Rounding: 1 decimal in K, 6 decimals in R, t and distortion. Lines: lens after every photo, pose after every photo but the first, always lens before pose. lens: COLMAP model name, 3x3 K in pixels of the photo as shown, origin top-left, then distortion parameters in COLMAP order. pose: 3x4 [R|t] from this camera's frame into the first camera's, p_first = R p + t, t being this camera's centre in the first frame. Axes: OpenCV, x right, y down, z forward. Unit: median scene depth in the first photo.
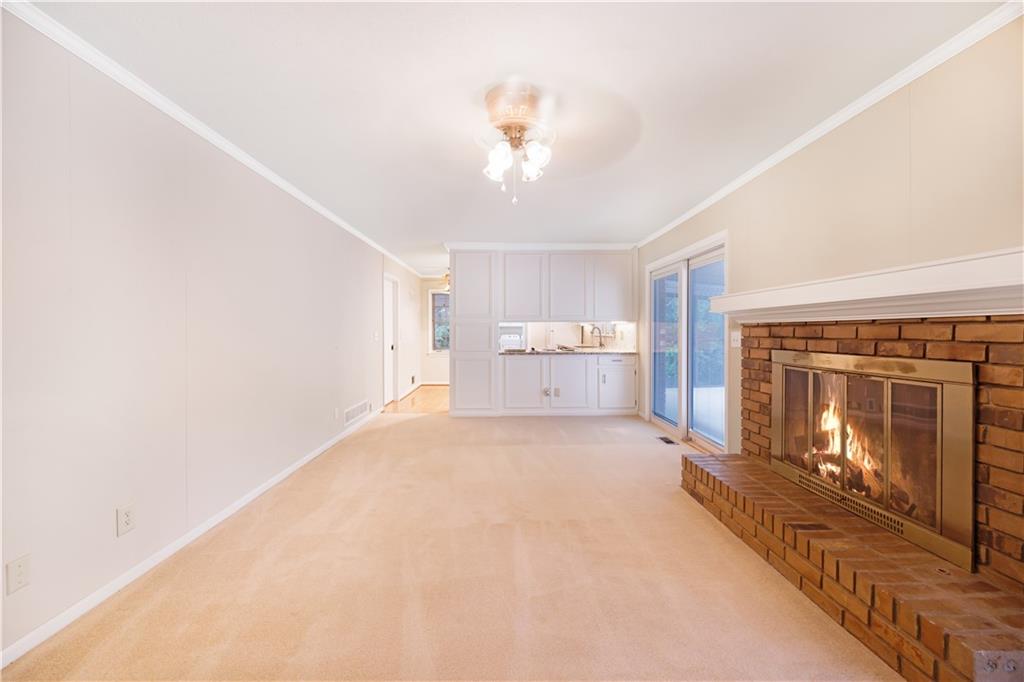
lens RADIAL K [[394.1, 0, 510.2], [0, 394.1, 332.5], [0, 0, 1]] dist [-0.001979, 0.000132]
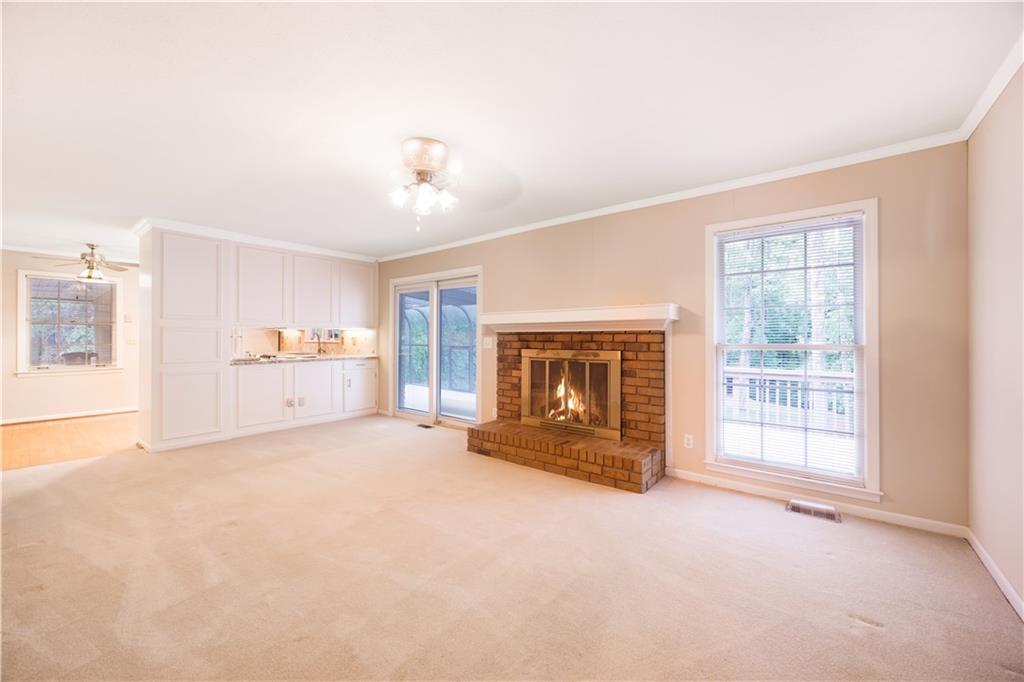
lens RADIAL K [[394.1, 0, 516.4], [0, 394.1, 339.8], [0, 0, 1]] dist [-0.001979, 0.000132]
pose [[0.631714, -0.005735, 0.775181, -0.583118], [0.002835, 0.999983, 0.005088, -0.001873], [-0.775197, -0.001016, 0.631719, 0.002176]]
